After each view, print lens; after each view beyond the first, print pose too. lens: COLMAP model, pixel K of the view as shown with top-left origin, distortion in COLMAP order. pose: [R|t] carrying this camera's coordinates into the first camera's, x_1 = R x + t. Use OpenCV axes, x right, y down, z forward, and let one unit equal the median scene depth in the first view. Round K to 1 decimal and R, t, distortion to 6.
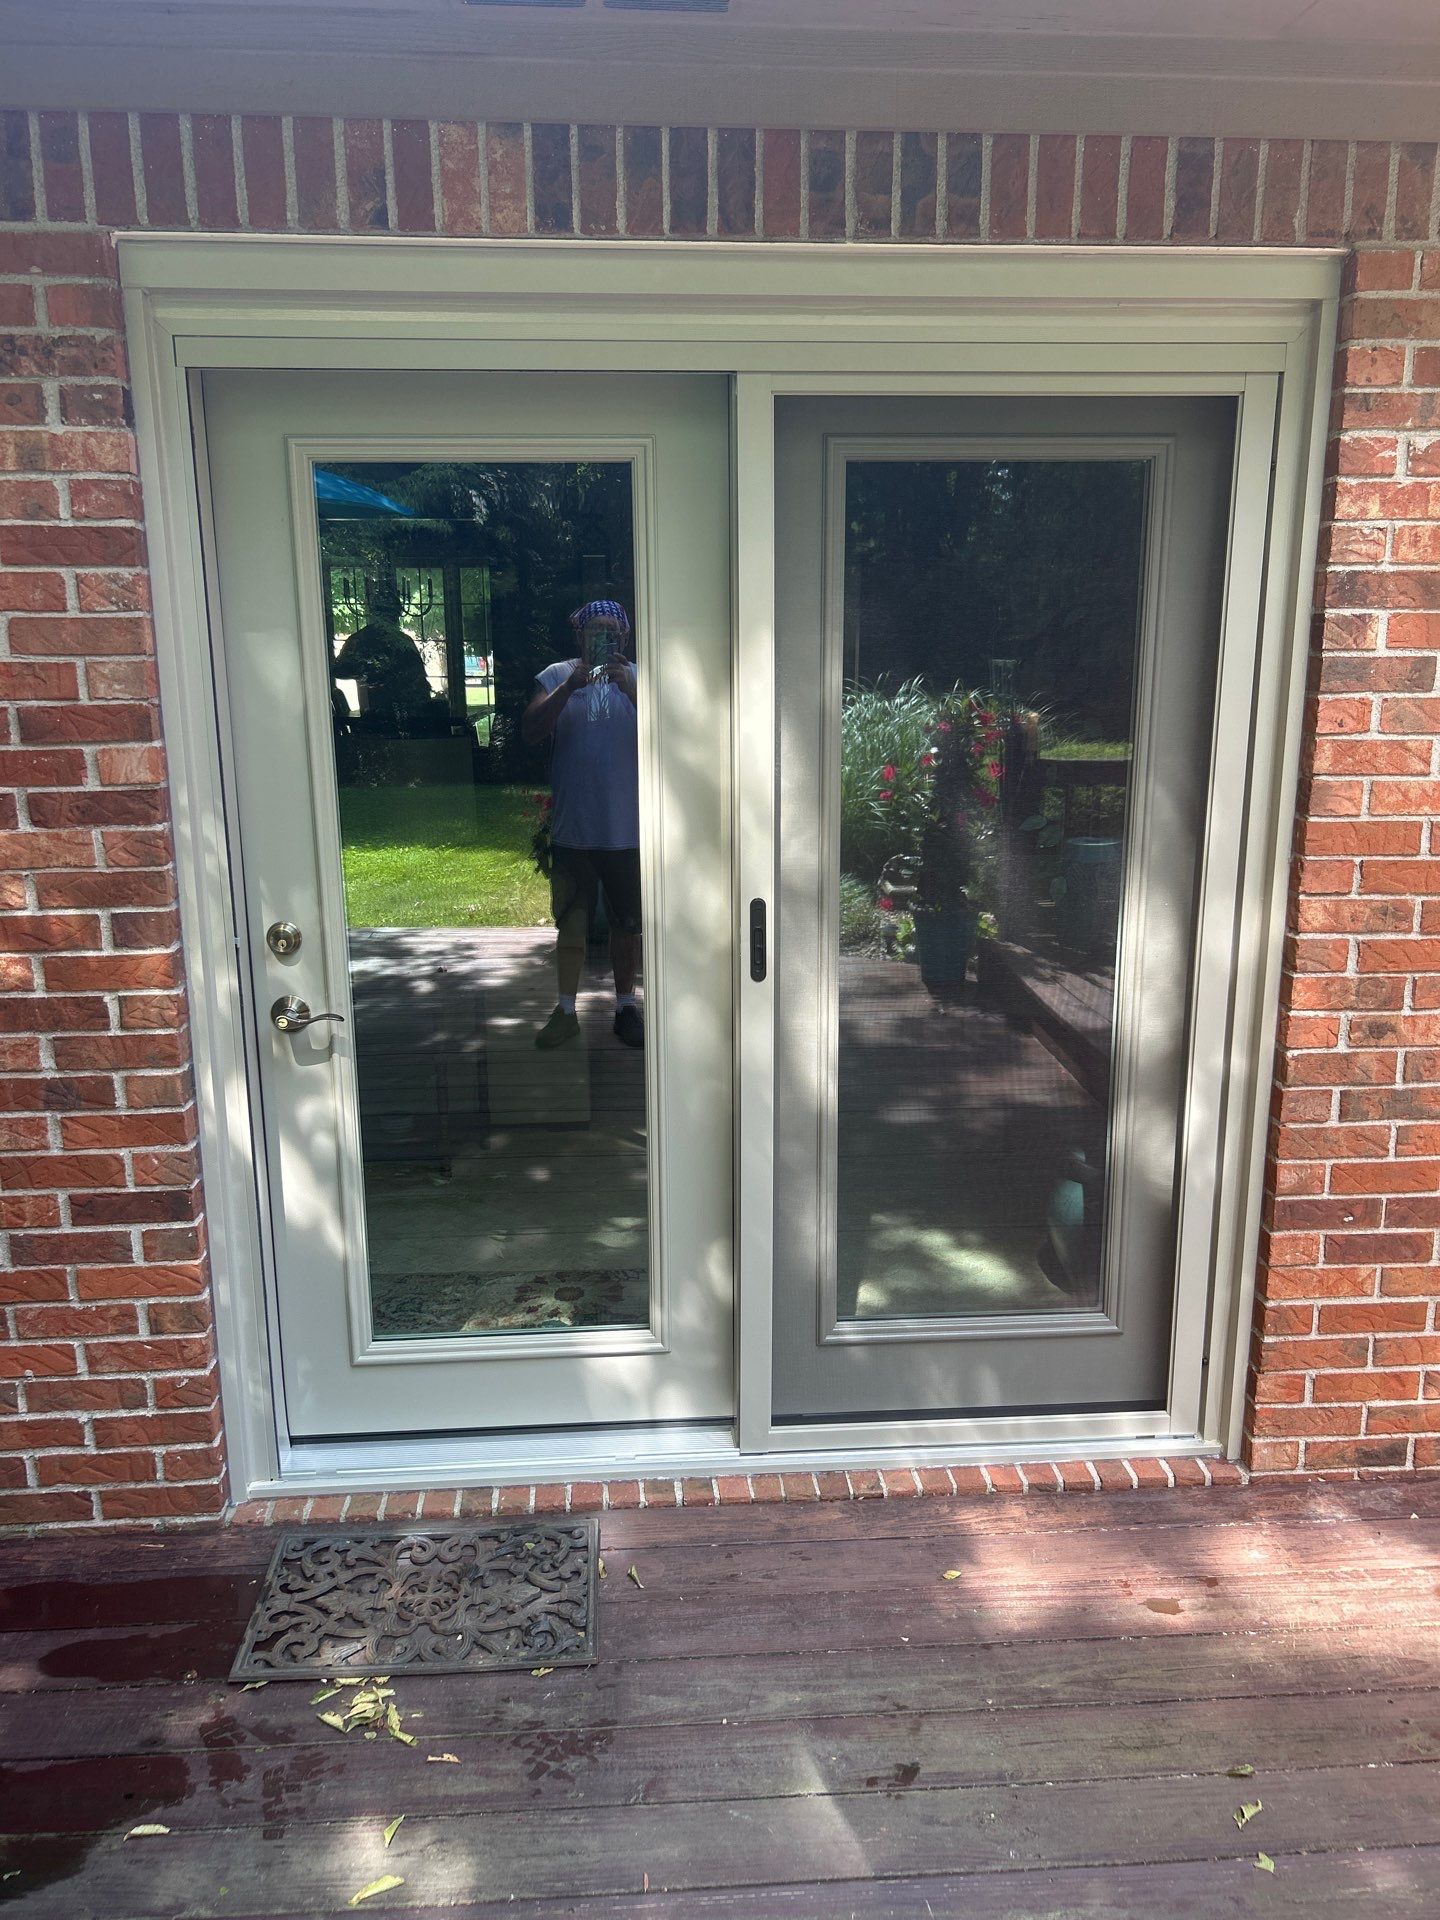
lens RADIAL K [[1683.2, 0, 826.9], [0, 1683.2, 969.4], [0, 0, 1]] dist [0.004101, 0.002886]
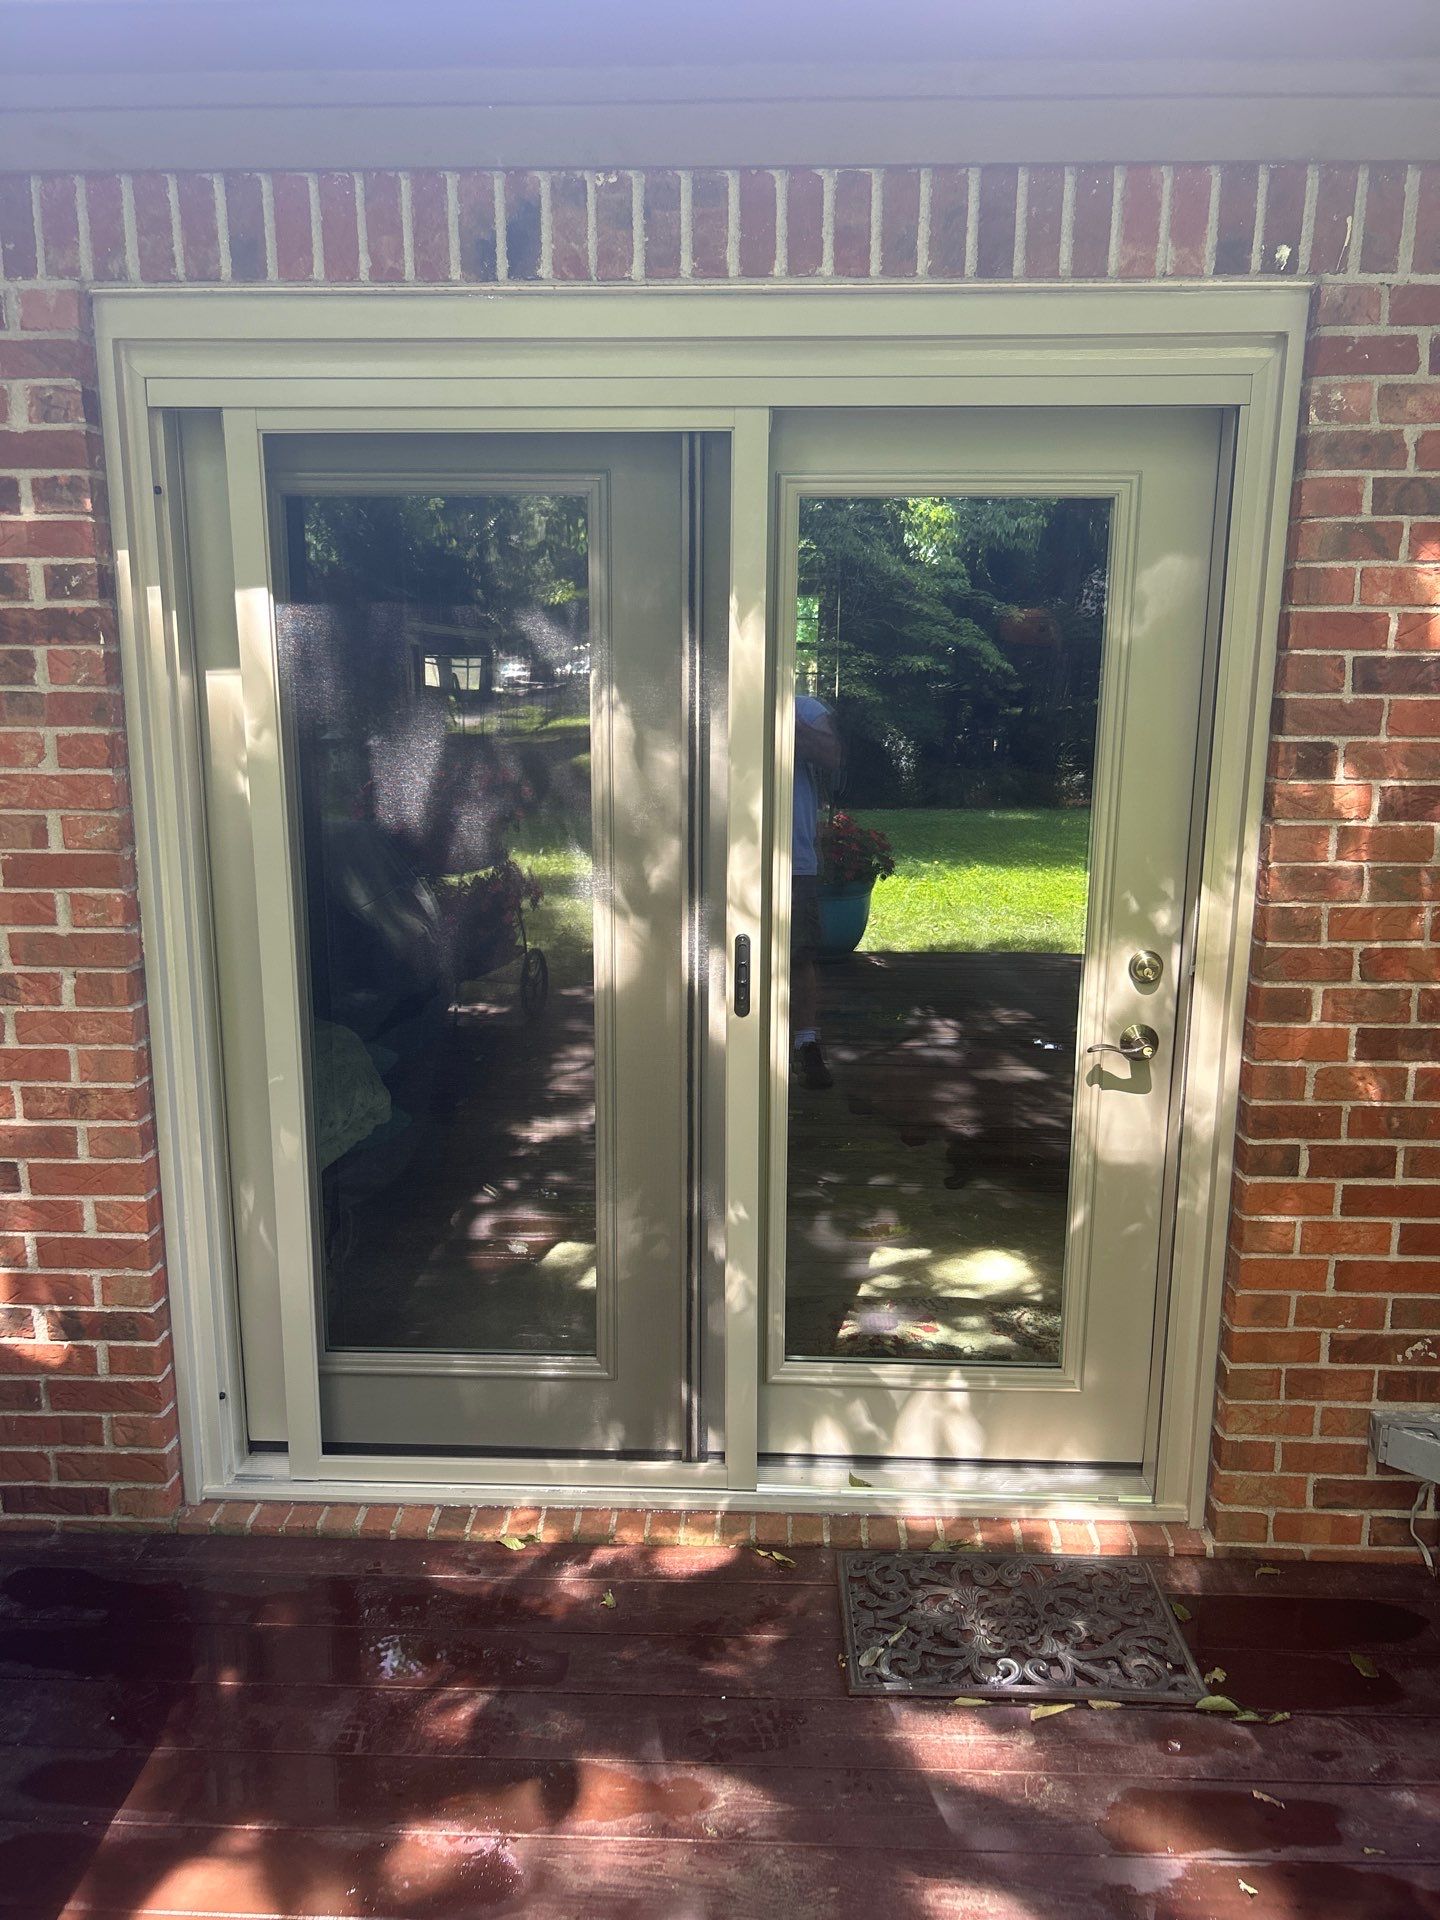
lens RADIAL K [[1683.2, 0, 826.9], [0, 1683.2, 969.4], [0, 0, 1]] dist [0.004101, 0.002886]
pose [[0.992770, 0.026413, -0.117090, 0.153419], [-0.029076, 0.999355, -0.021092, -0.001672], [0.116457, 0.024344, 0.992897, 0.013316]]
